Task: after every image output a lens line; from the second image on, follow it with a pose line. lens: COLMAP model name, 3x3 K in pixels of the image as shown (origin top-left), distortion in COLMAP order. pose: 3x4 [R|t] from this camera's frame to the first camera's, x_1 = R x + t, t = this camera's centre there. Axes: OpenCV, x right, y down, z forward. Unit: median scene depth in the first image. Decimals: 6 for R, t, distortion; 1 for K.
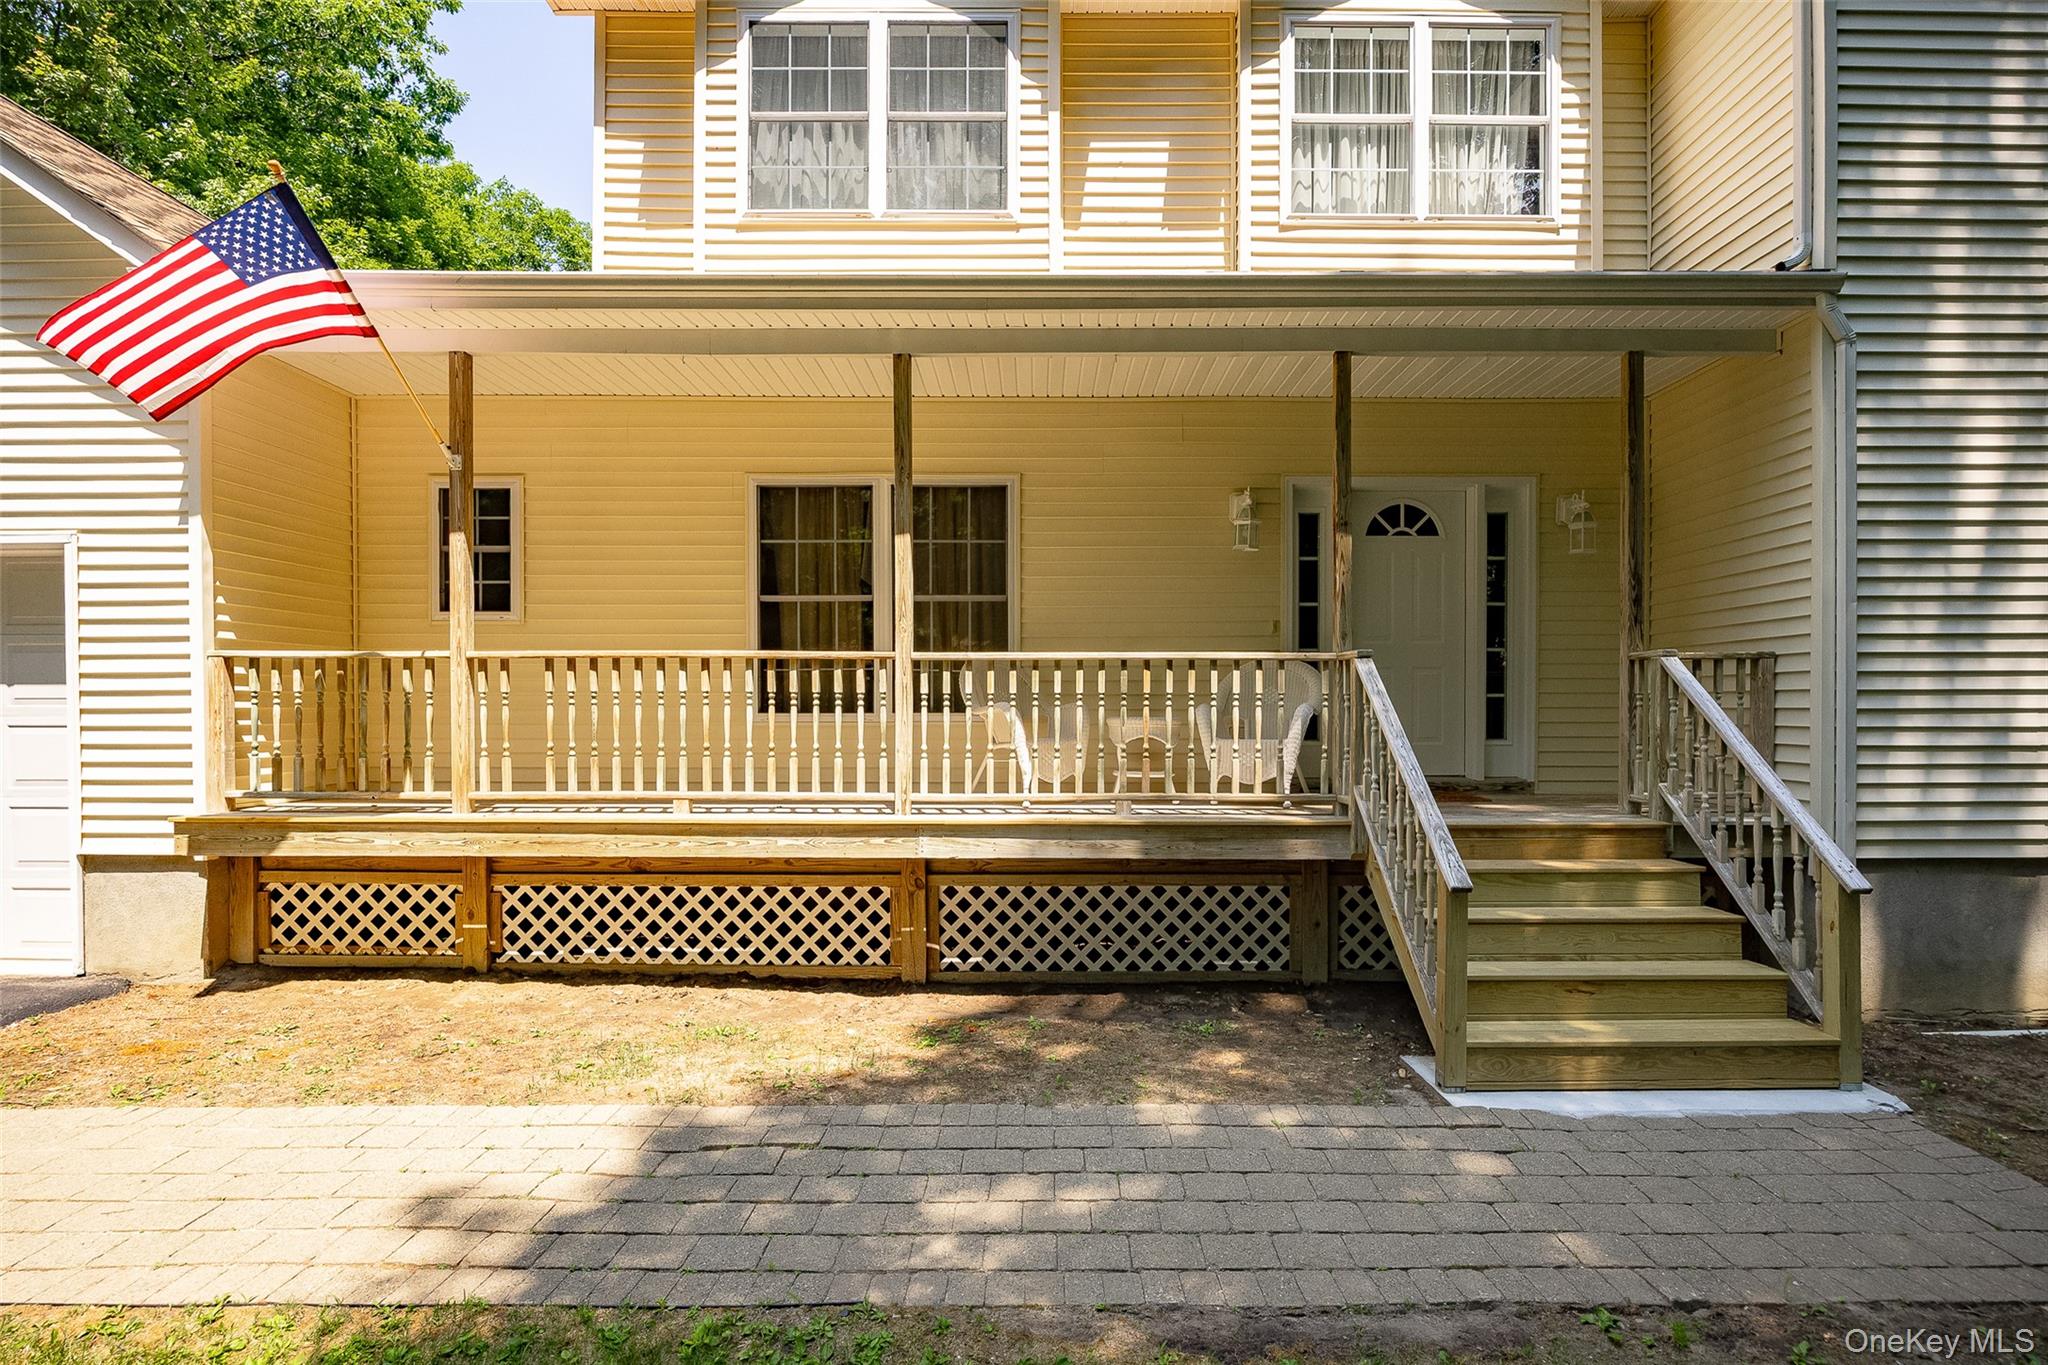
lens RADIAL K [[1003.8, 0, 1025.5], [0, 1003.8, 728.4], [0, 0, 1]] dist [-0.016775, 0.000297]
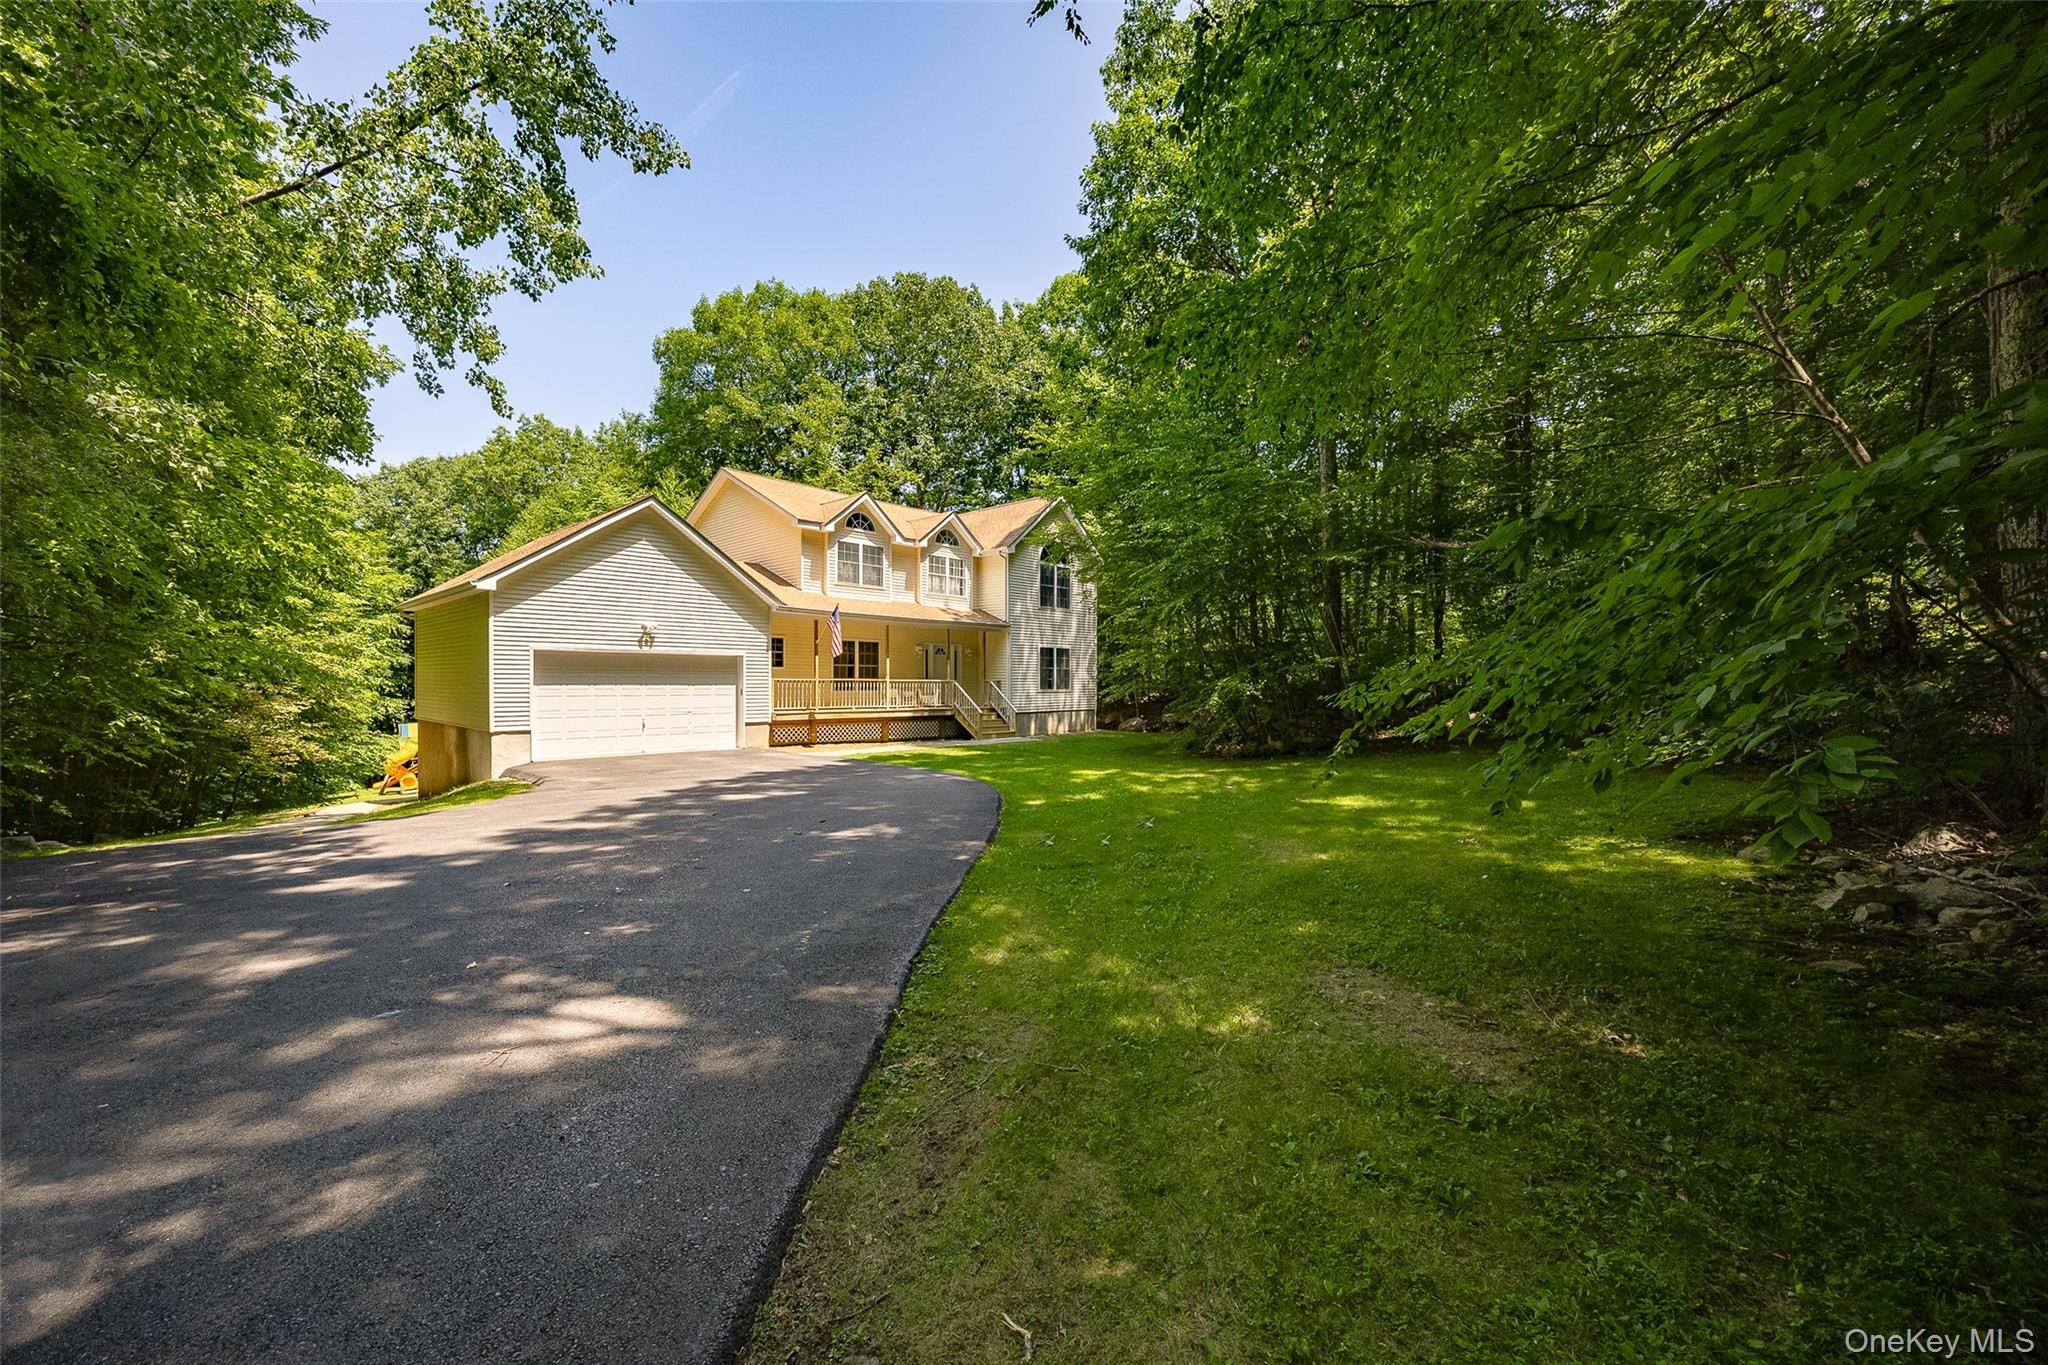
lens RADIAL K [[803.6, 0, 1029.9], [0, 803.6, 689.2], [0, 0, 1]] dist [0.000005, -0.000072]
pose [[0.674721, -0.004914, 0.738057, -2.759811], [0.004549, 0.999987, 0.002500, -0.029629], [-0.738059, 0.001670, 0.674734, -2.465632]]
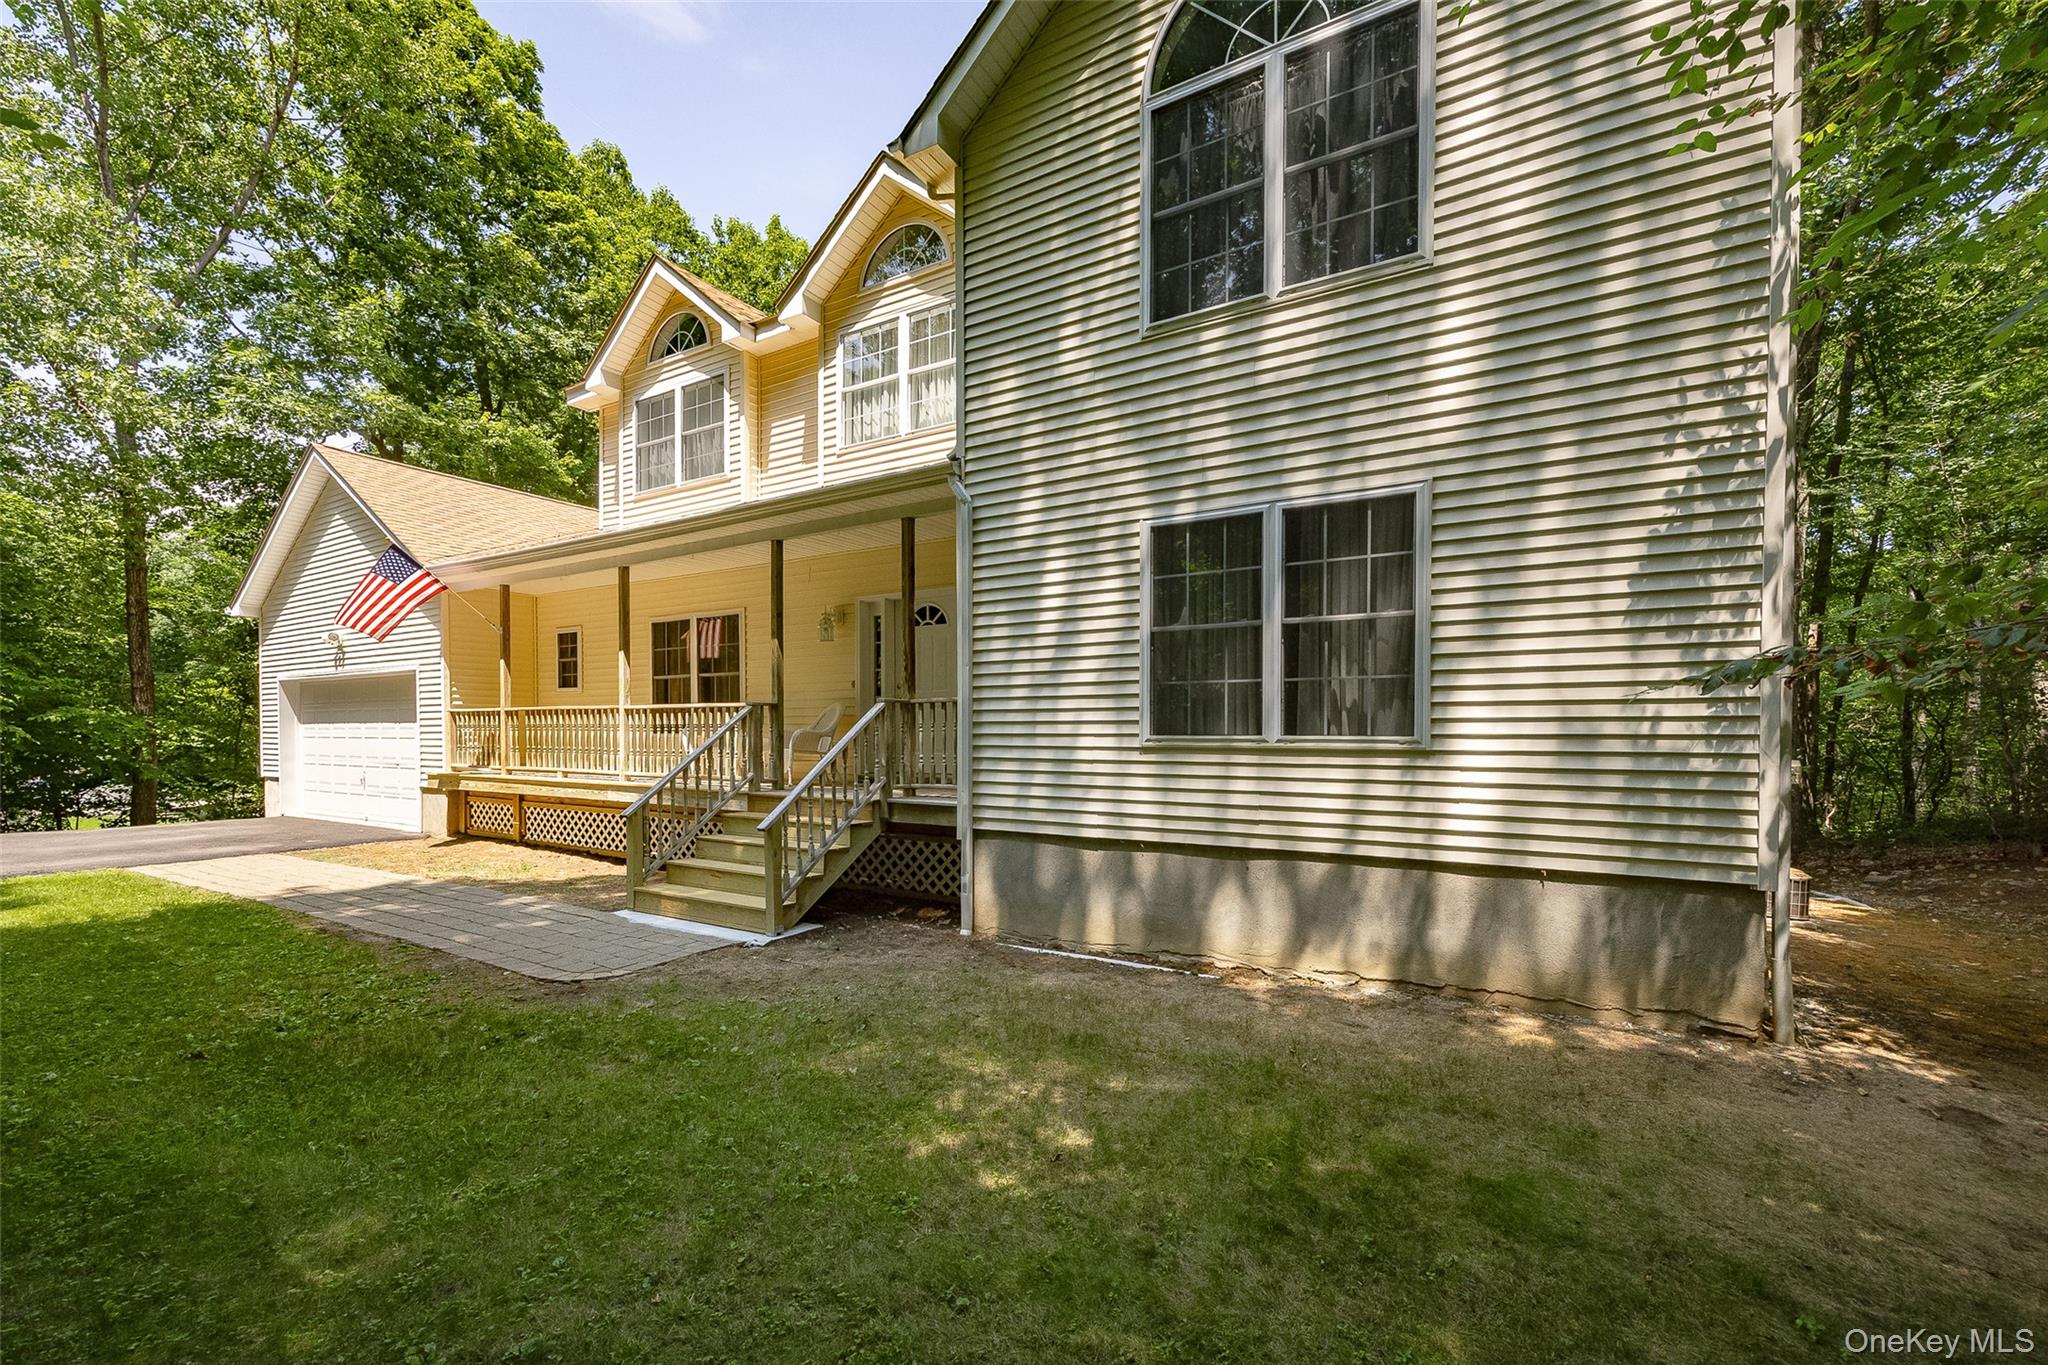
lens RADIAL K [[778.1, 0, 994.0], [0, 778.1, 744.7], [0, 0, 1]] dist [0.000540, 0.000035]
pose [[0.870782, 0.009836, -0.491570, 1.342348], [-0.007539, 0.999949, 0.006655, -0.009869], [0.491611, -0.002089, 0.870813, -0.058346]]
